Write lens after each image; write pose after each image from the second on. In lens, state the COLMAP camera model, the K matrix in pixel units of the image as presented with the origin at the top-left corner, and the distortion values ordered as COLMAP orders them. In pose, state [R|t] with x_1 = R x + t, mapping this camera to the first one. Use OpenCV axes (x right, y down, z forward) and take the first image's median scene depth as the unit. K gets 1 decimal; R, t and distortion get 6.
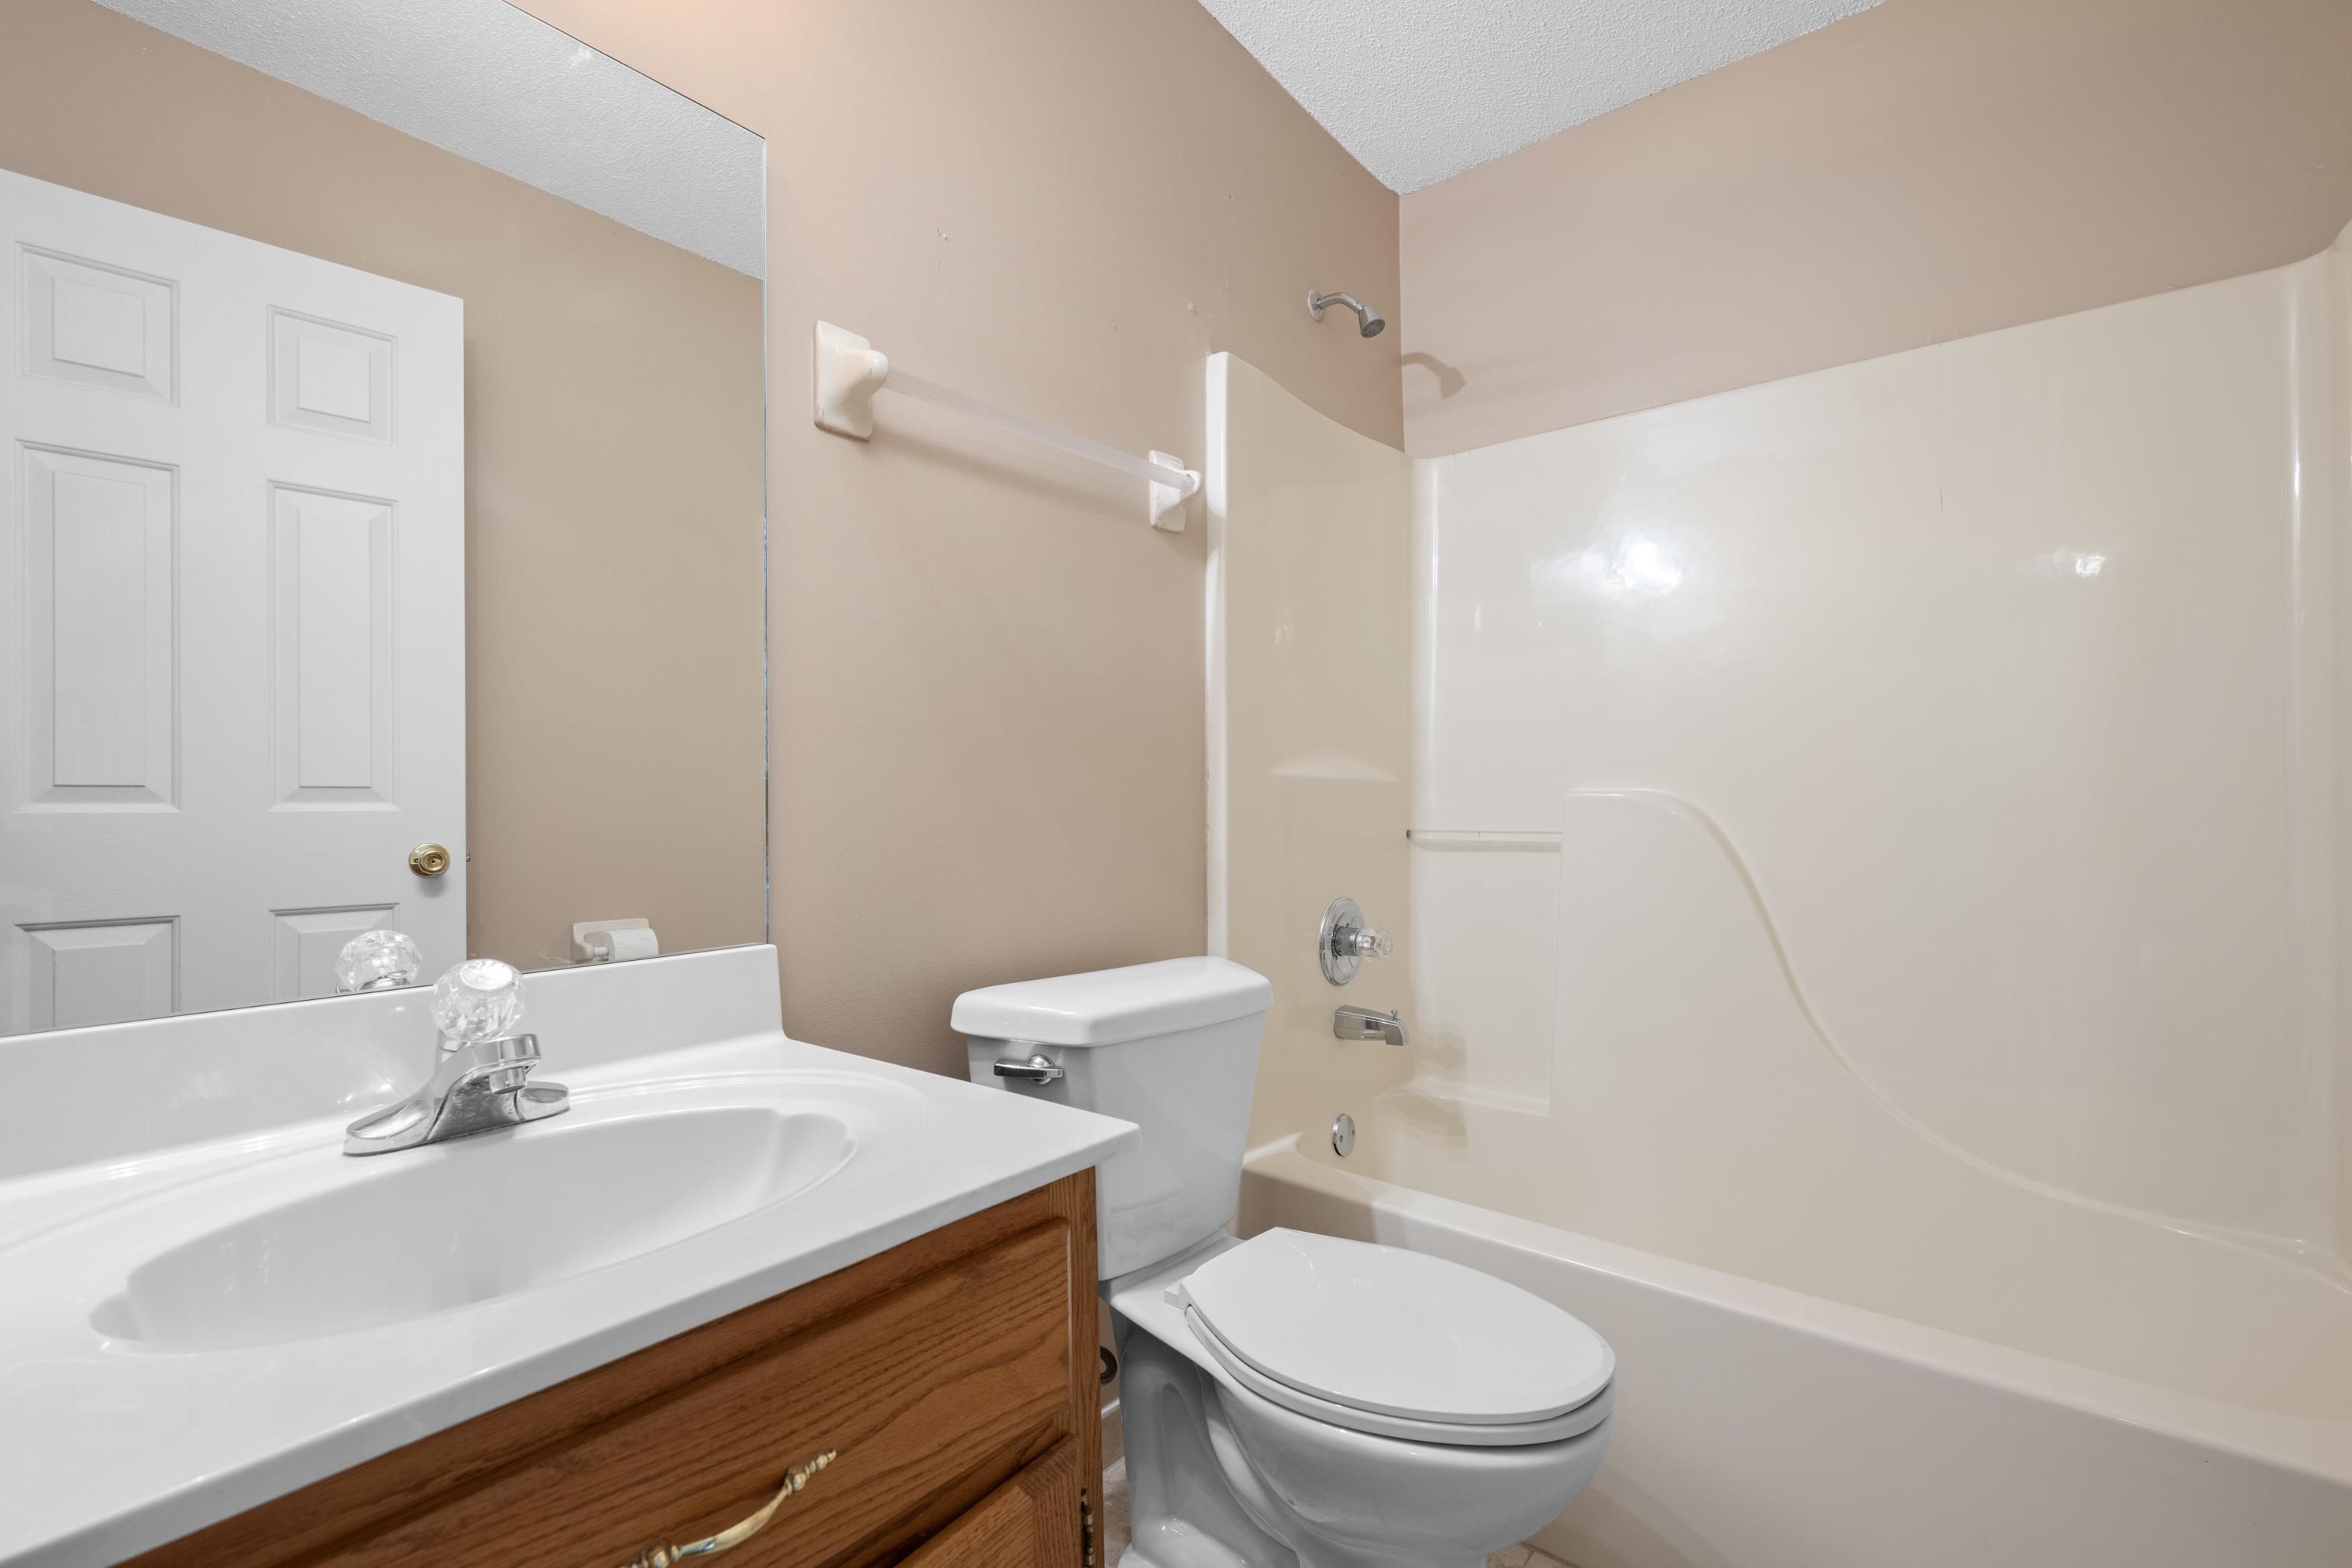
lens RADIAL K [[1020.7, 0, 1179.8], [0, 1020.7, 792.9], [0, 0, 1]] dist [-0.002574, -0.000301]
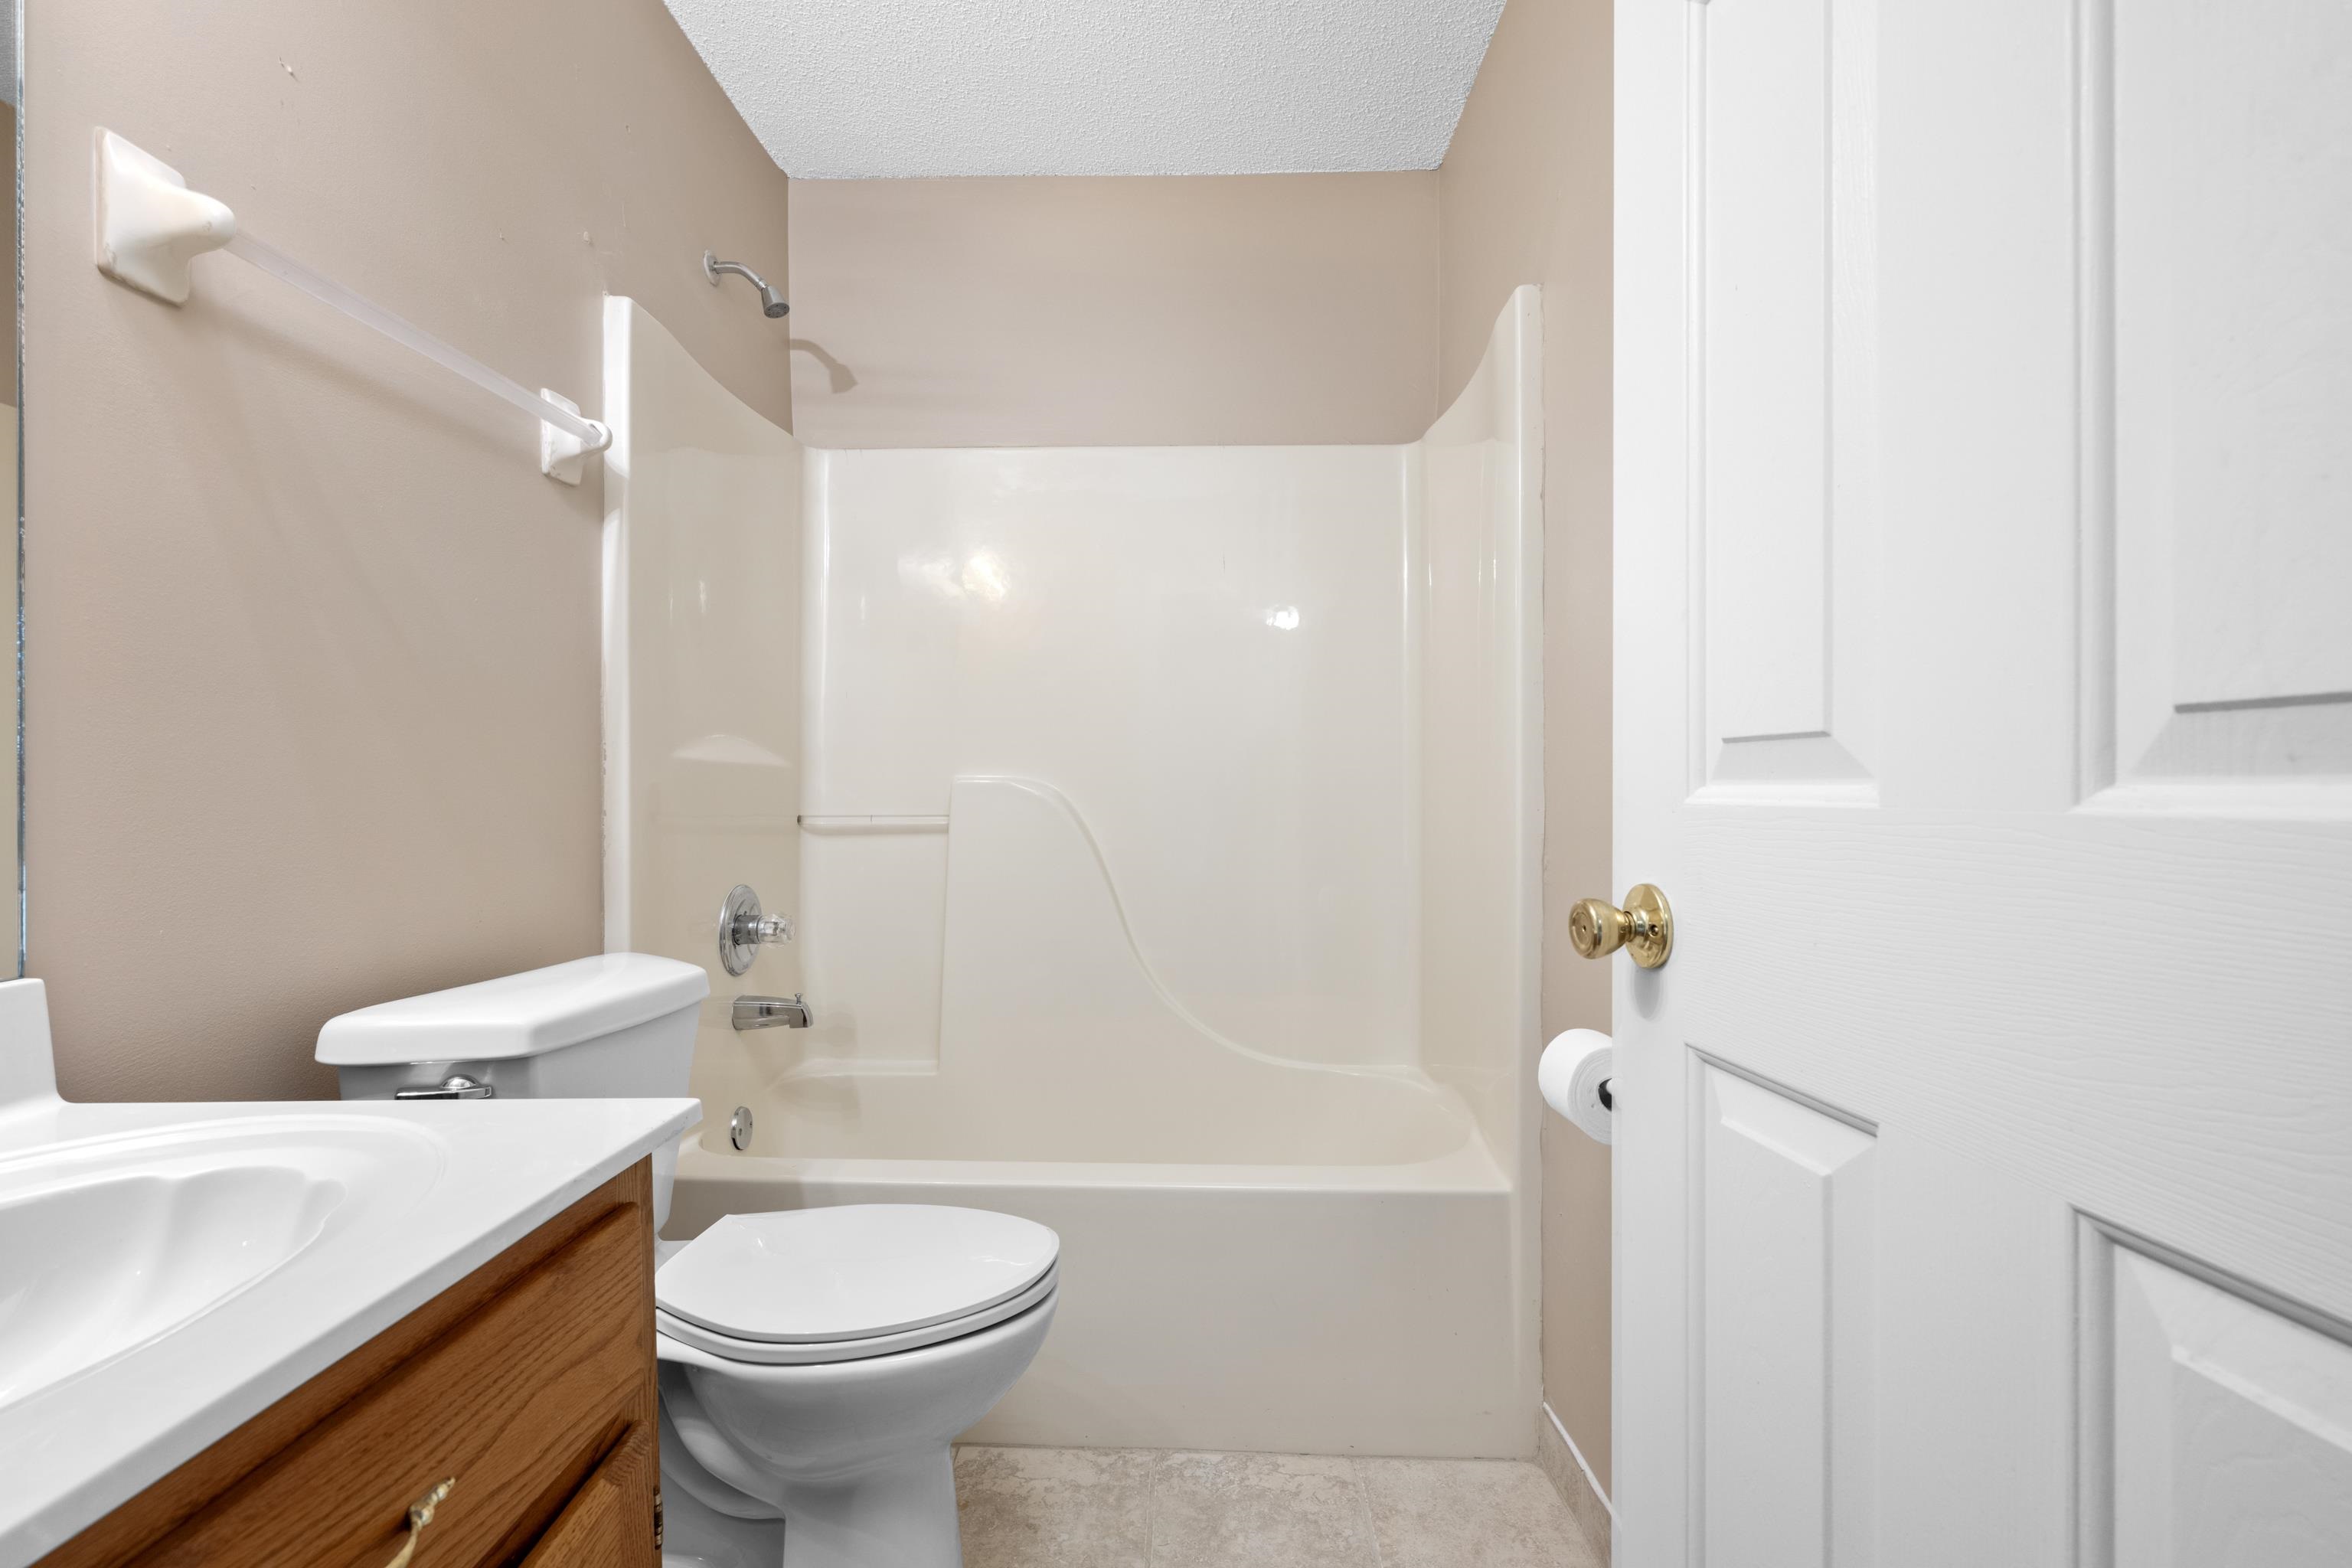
lens RADIAL K [[1057.9, 0, 1176.0], [0, 1057.9, 784.0], [0, 0, 1]] dist [0.000266, 0.000585]
pose [[0.787746, 0.003705, 0.615989, -0.214707], [-0.004354, 0.999990, -0.000446, 0.007358], [-0.615985, -0.002331, 0.787755, -0.082165]]
